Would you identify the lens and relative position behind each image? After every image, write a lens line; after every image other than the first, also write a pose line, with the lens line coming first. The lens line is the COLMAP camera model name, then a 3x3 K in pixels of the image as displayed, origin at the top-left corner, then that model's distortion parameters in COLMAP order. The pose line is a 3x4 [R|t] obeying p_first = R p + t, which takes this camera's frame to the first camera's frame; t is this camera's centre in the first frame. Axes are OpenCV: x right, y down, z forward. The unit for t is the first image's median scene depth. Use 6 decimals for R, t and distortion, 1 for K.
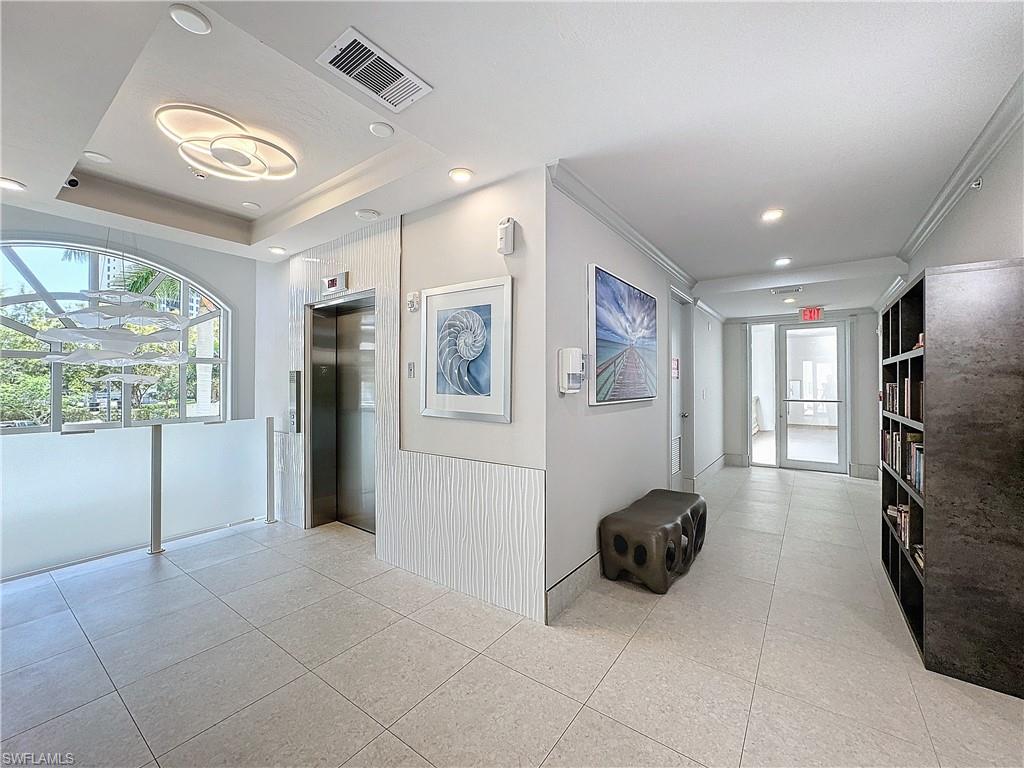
lens RADIAL K [[431.2, 0, 533.0], [0, 431.2, 388.8], [0, 0, 1]] dist [0.002649, 0.000614]
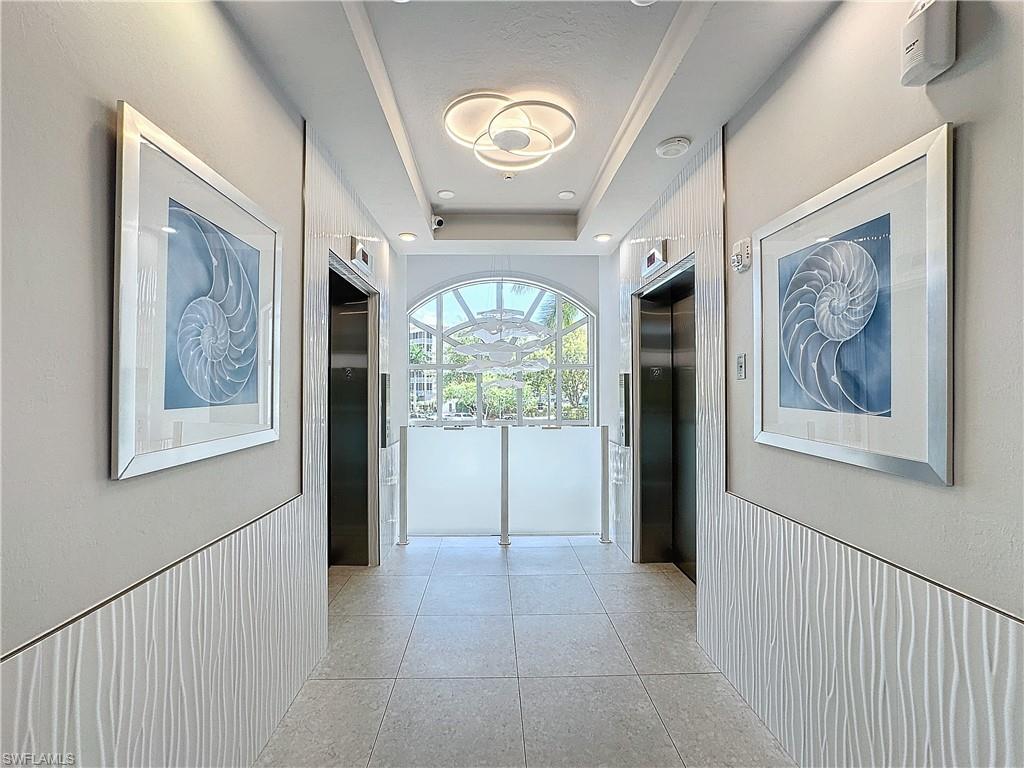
lens RADIAL K [[437.3, 0, 512.0], [0, 437.3, 384.0], [0, 0, 1]] dist [0.004861, 0.000933]
pose [[0.562964, -0.006475, -0.826456, 0.054653], [-0.012078, 0.999798, -0.016060, -0.004948], [0.826393, 0.019023, 0.562772, 0.396308]]
